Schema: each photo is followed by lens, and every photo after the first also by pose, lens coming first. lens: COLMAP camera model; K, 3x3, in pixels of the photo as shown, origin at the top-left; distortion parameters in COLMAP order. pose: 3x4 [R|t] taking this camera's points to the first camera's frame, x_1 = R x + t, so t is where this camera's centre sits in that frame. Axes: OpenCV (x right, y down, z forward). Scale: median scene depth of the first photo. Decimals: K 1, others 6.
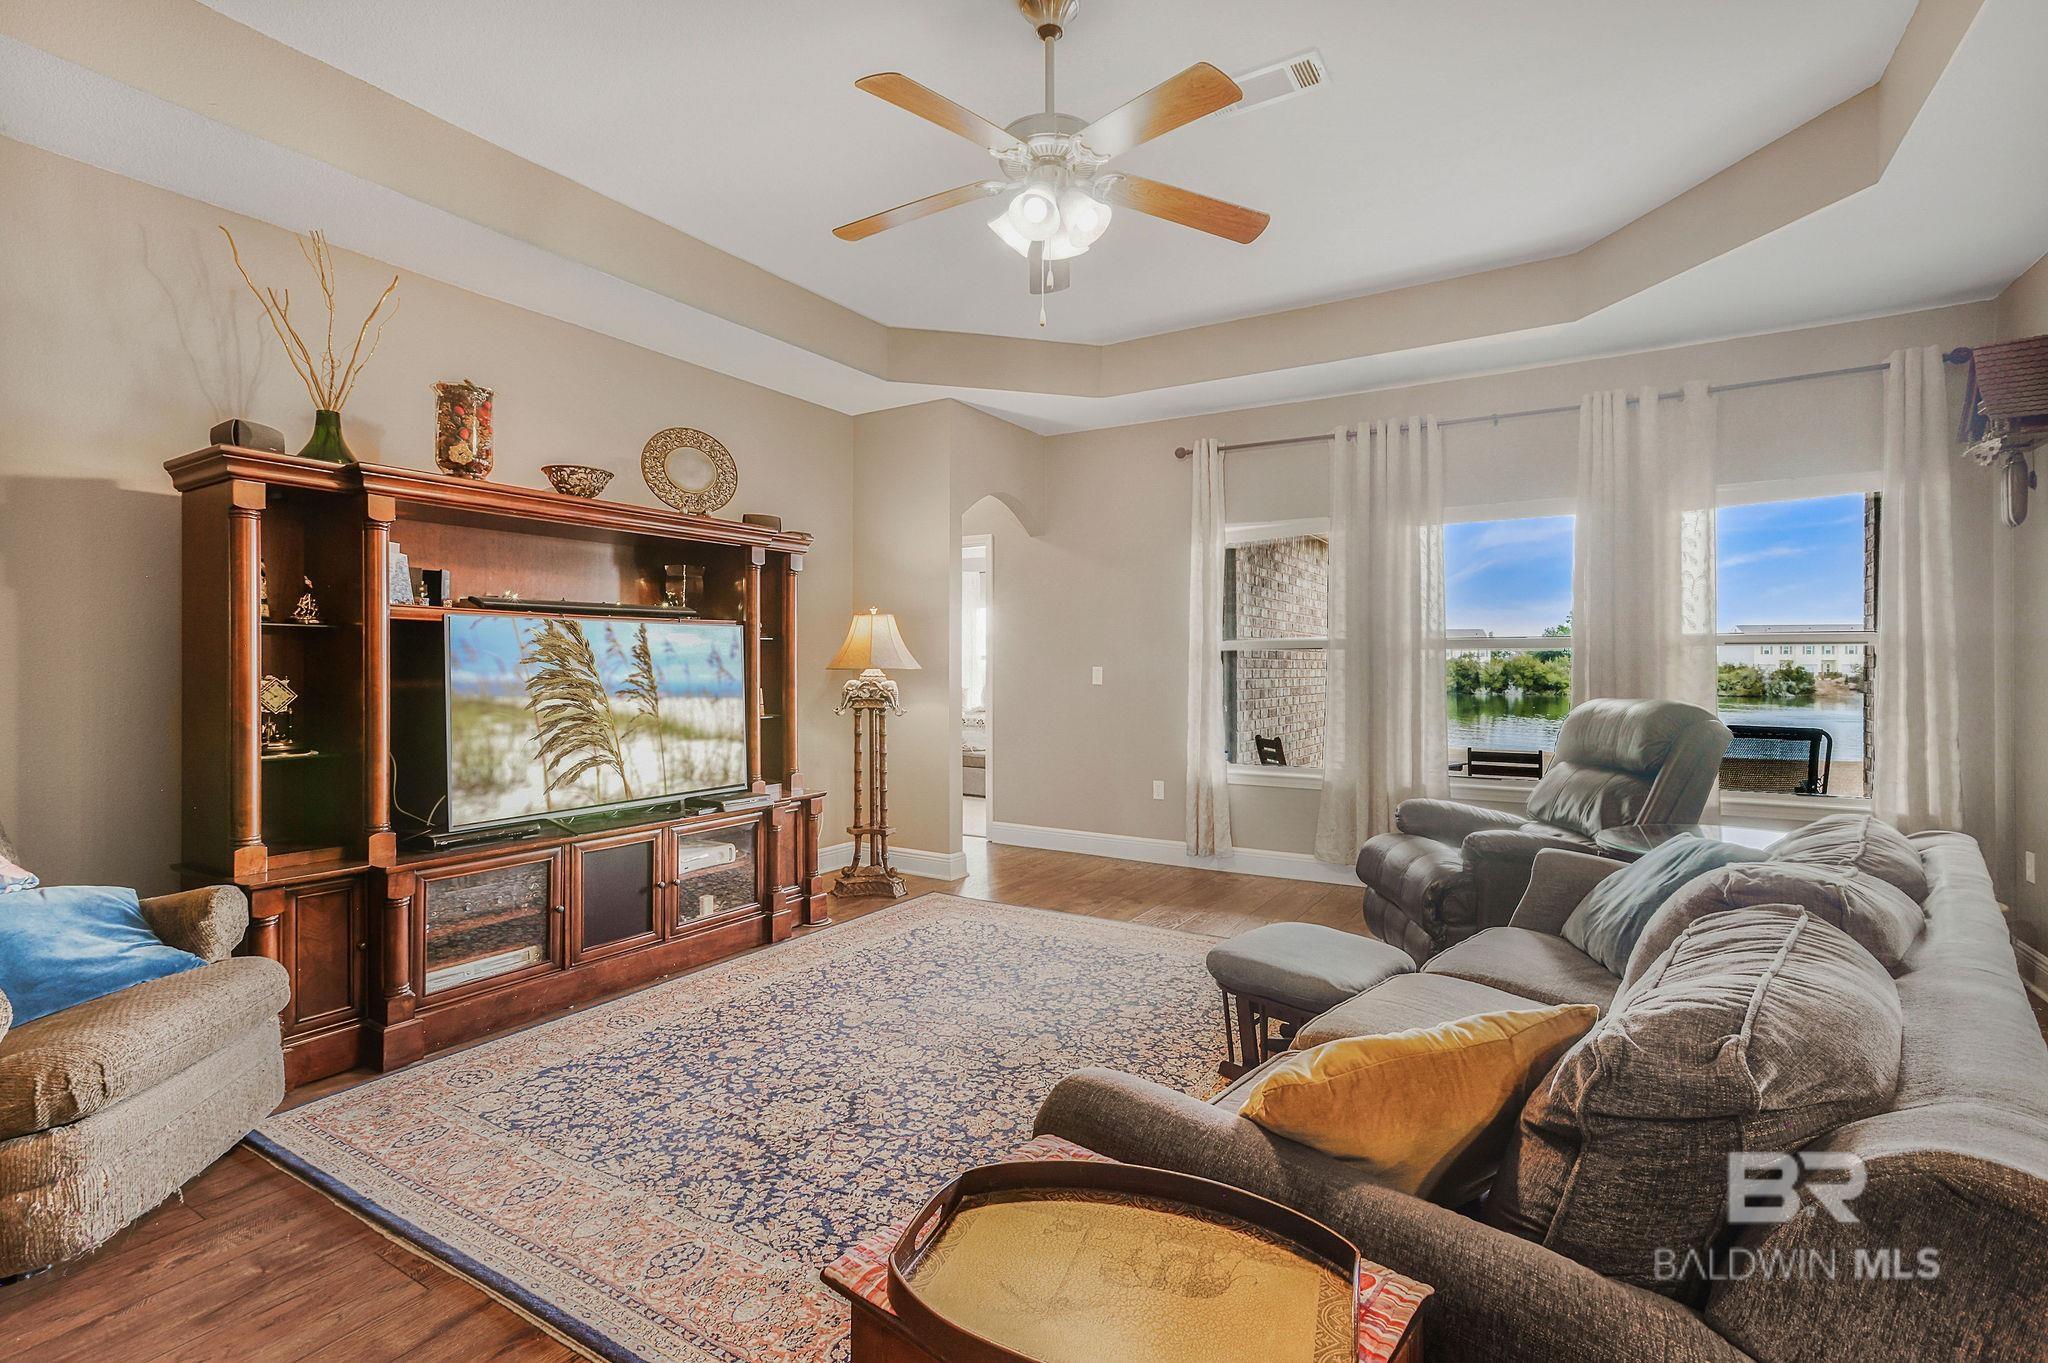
lens RADIAL K [[929.7, 0, 1023.4], [0, 929.7, 671.4], [0, 0, 1]] dist [0.000425, 0.001433]
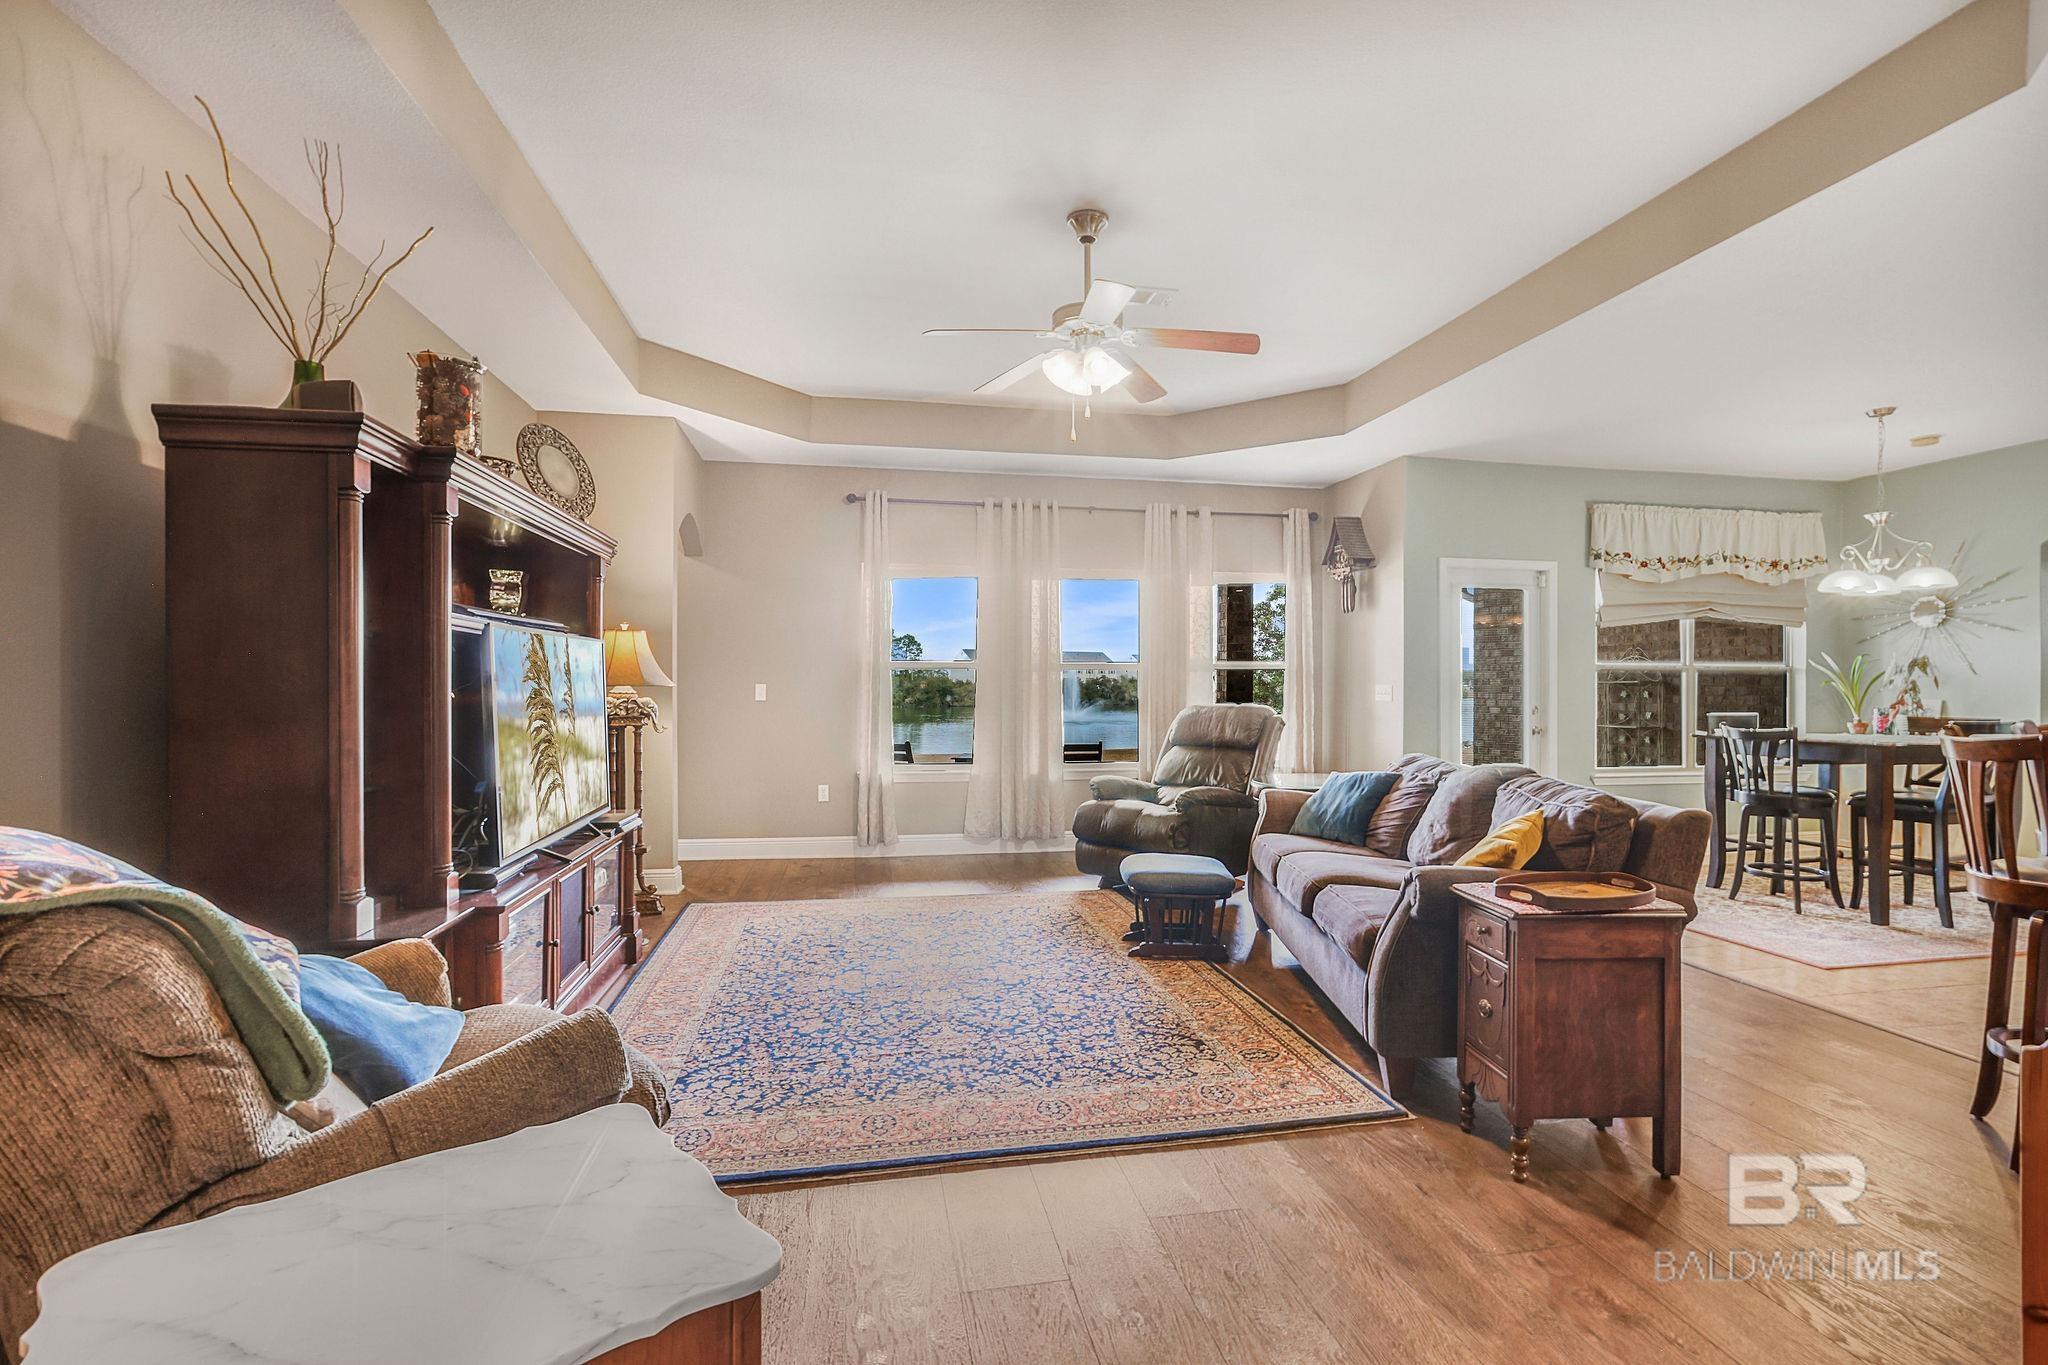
lens RADIAL K [[929.7, 0, 1024.9], [0, 929.7, 689.2], [0, 0, 1]] dist [0.000425, 0.001433]
pose [[0.751404, -0.002869, 0.659836, -0.682370], [0.002067, 0.999996, 0.001994, 0.001288], [-0.659839, -0.000134, 0.751407, -0.007156]]
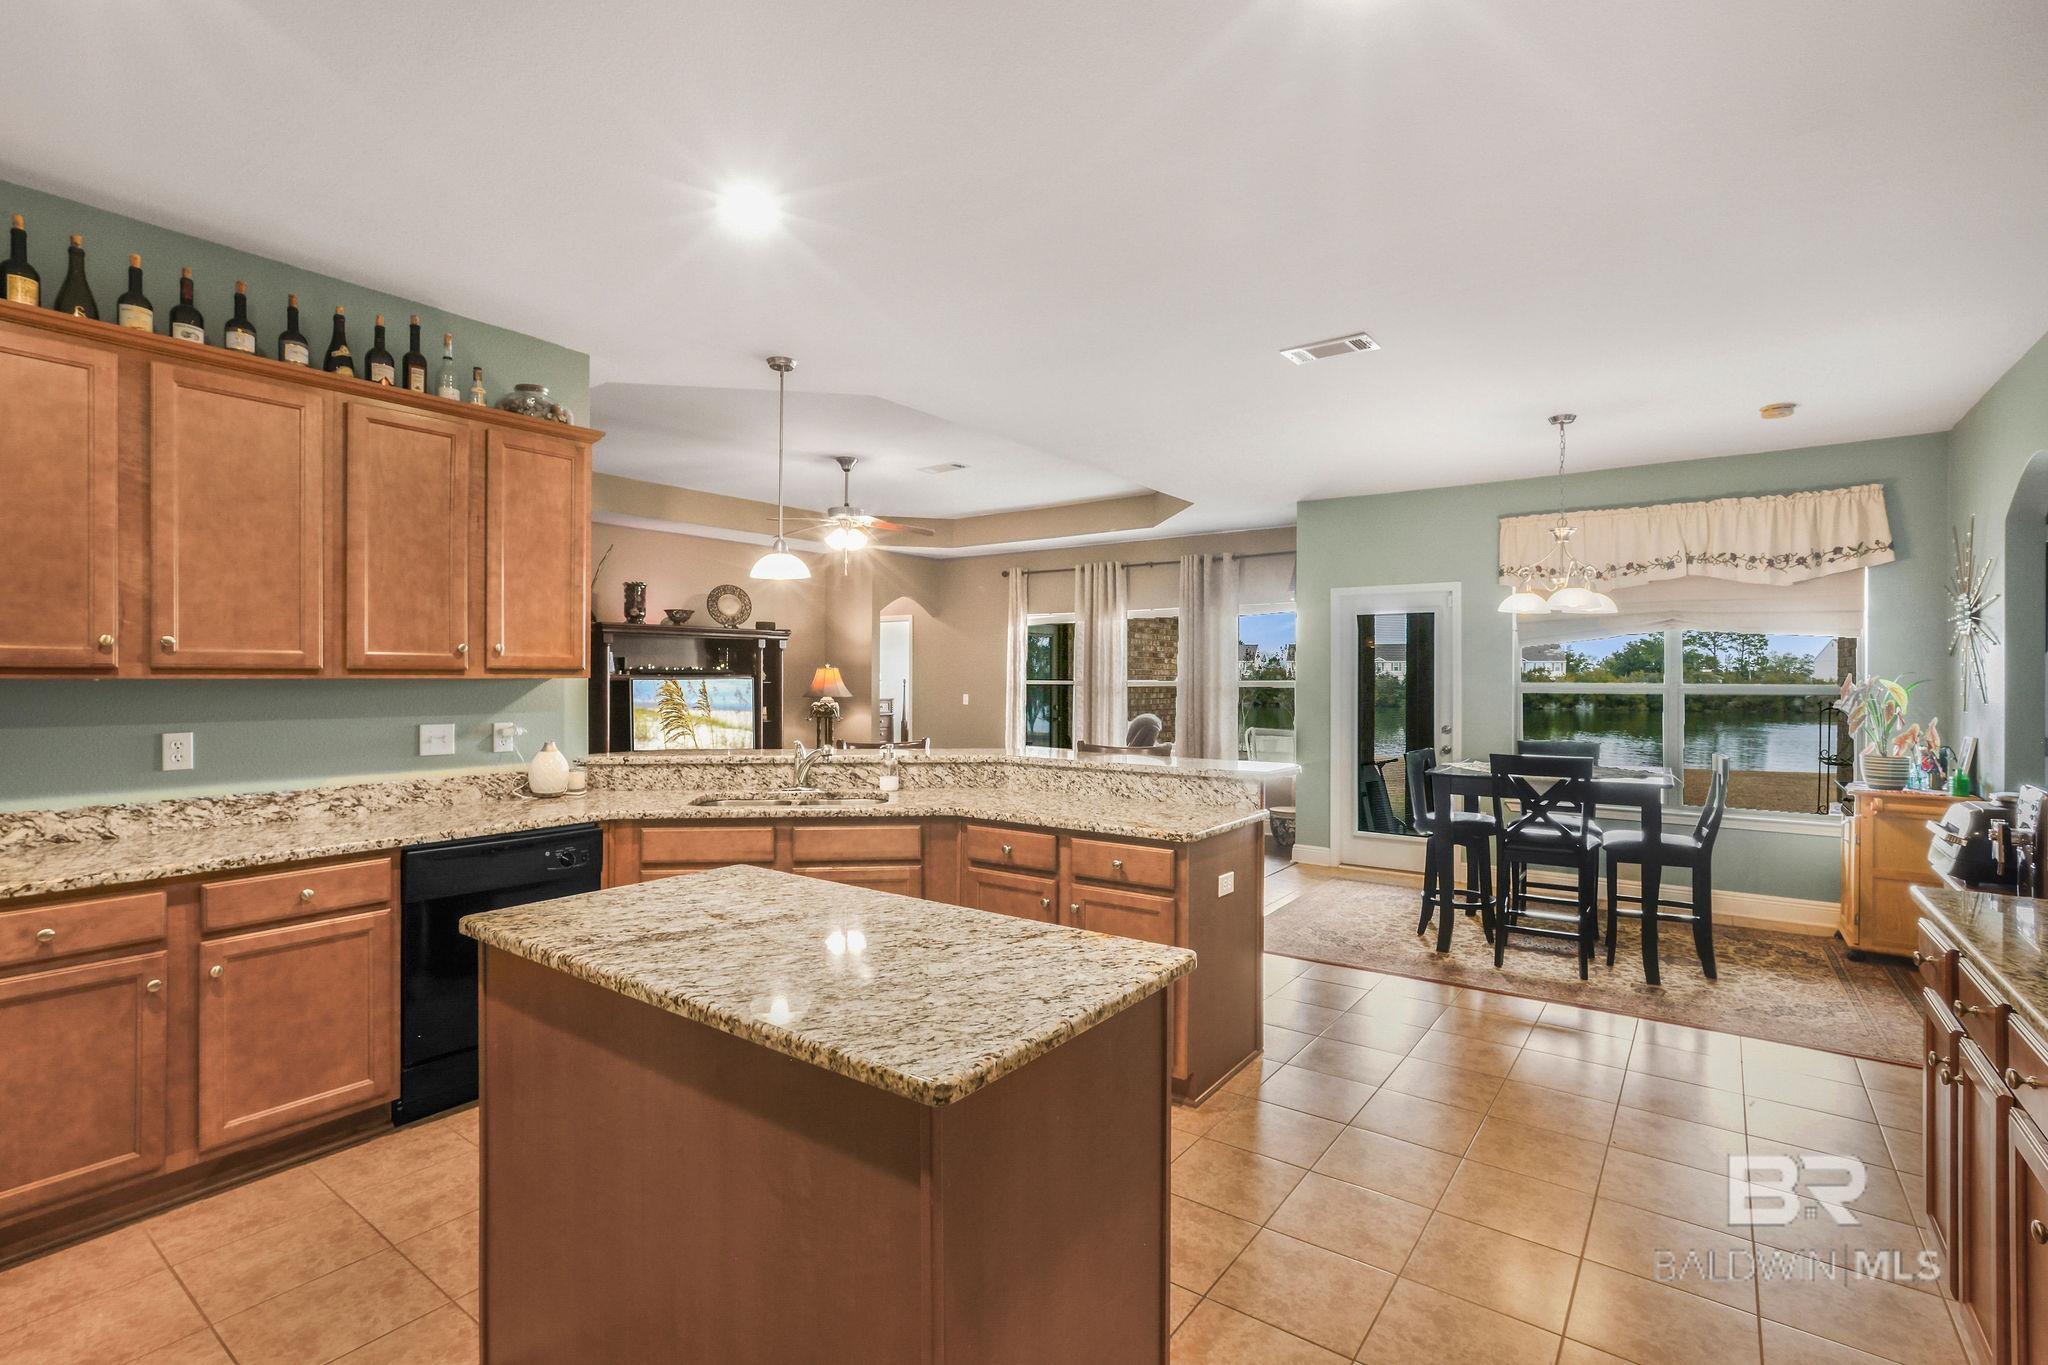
lens RADIAL K [[929.7, 0, 1022.5], [0, 929.7, 690.4], [0, 0, 1]] dist [0.000425, 0.001433]
pose [[0.993538, 0.003324, -0.113450, 0.629686], [-0.002469, 0.999967, 0.007678, -0.041037], [0.113472, -0.007348, 0.993514, -1.198421]]
